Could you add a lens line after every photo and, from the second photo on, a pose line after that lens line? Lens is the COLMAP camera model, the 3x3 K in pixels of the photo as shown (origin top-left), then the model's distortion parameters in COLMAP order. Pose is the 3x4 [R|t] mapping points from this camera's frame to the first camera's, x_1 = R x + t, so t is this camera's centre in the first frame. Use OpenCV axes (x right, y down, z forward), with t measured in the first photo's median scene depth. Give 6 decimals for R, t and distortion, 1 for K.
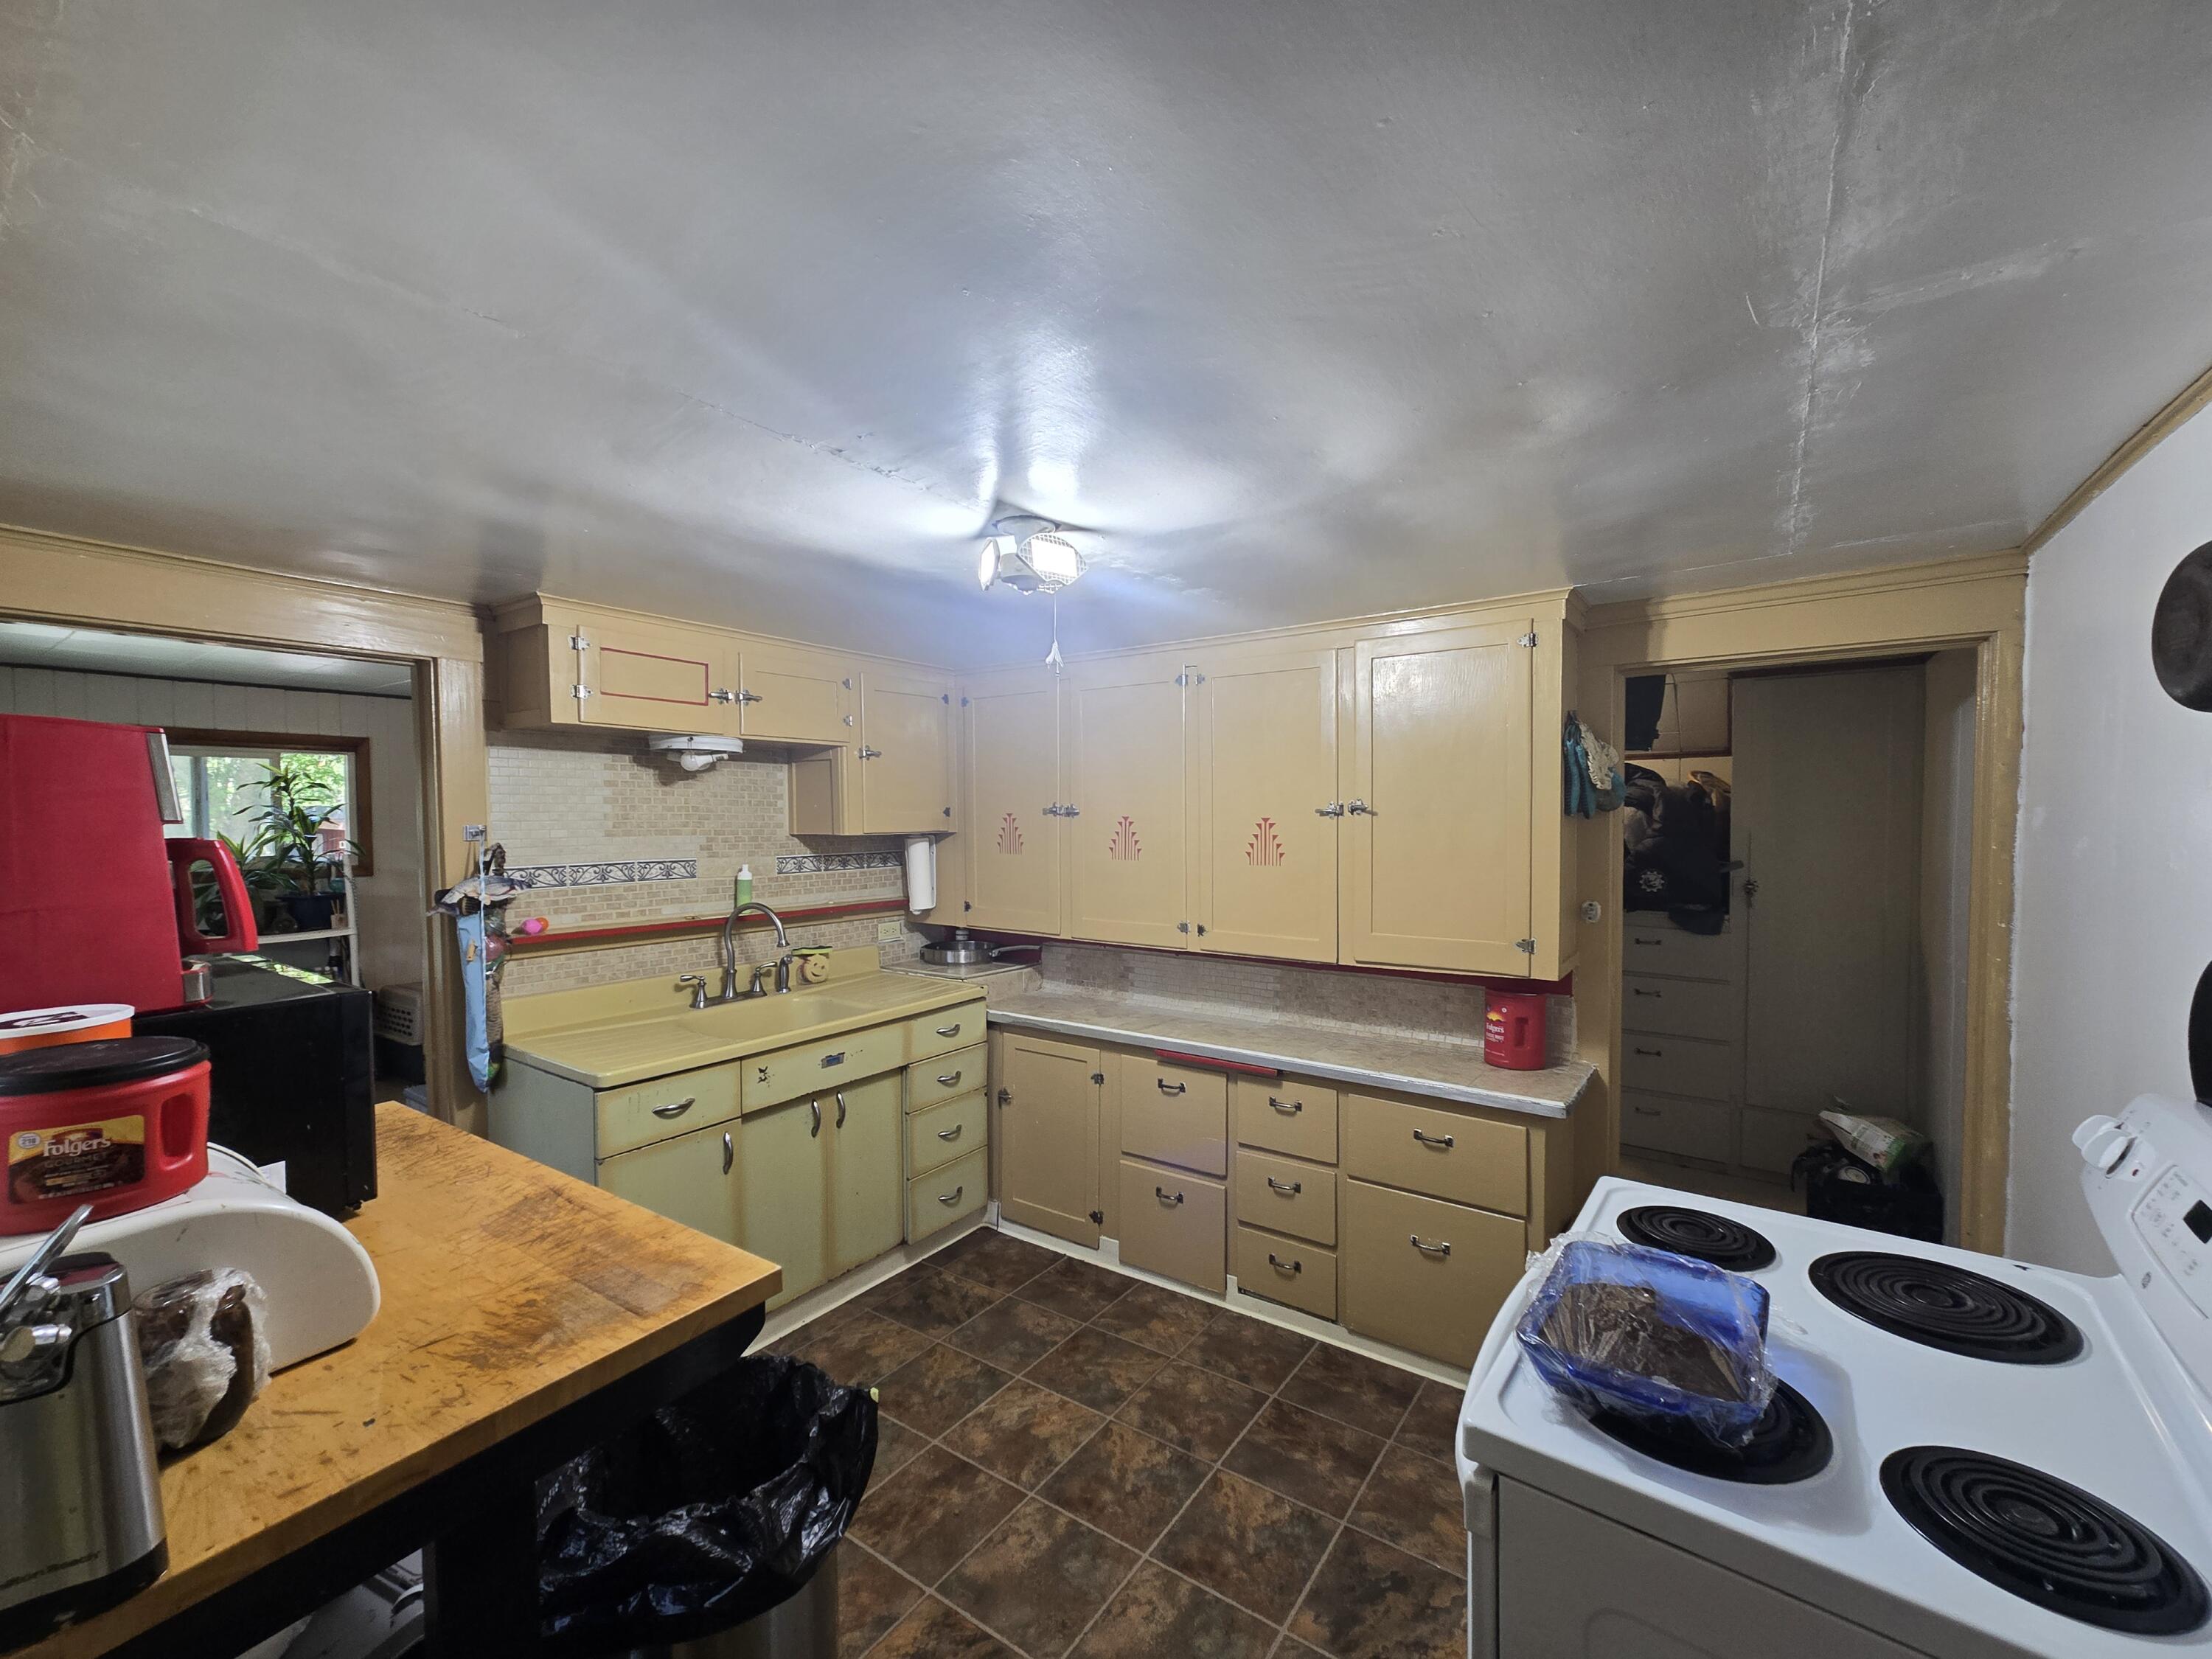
lens RADIAL K [[891.3, 0, 1110.9], [0, 891.3, 830.5], [0, 0, 1]] dist [0.004364, -0.000138]
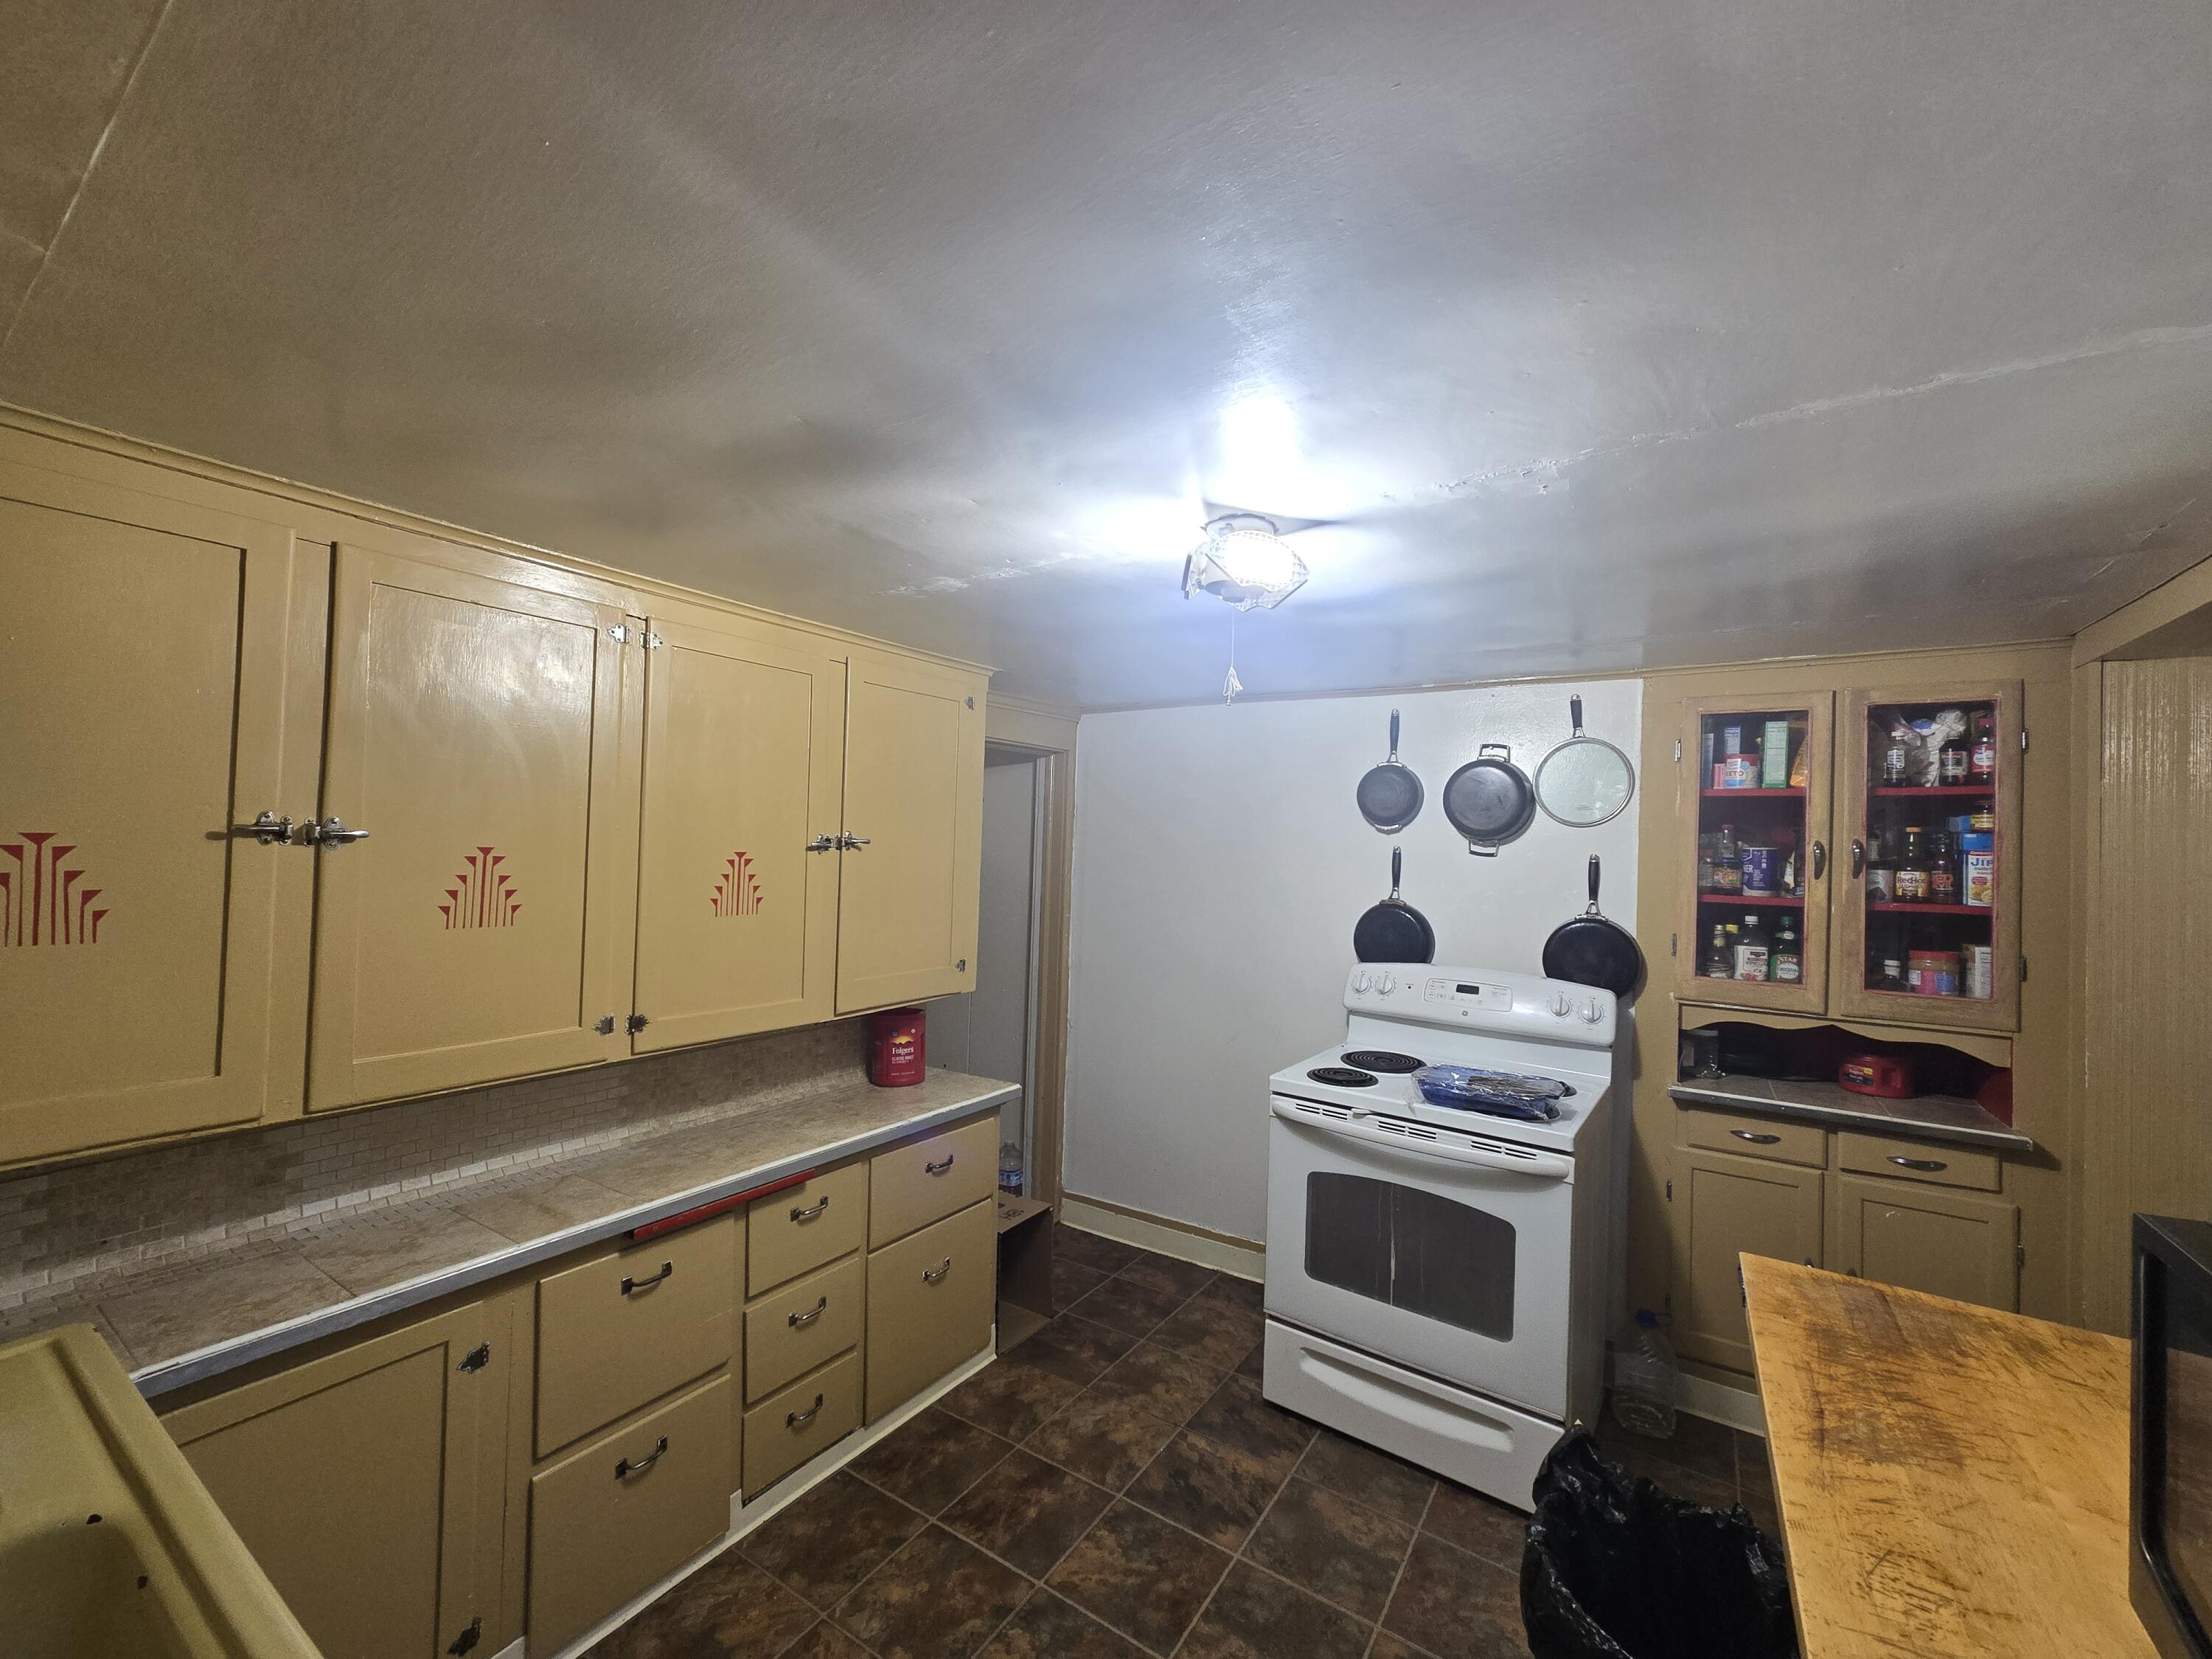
lens RADIAL K [[891.3, 0, 1110.9], [0, 891.3, 830.5], [0, 0, 1]] dist [0.004364, -0.000138]
pose [[-0.016055, 0.023186, 0.999602, -0.627913], [-0.005332, 0.999715, -0.023275, -0.017589], [-0.999857, -0.005703, -0.015927, 0.748663]]
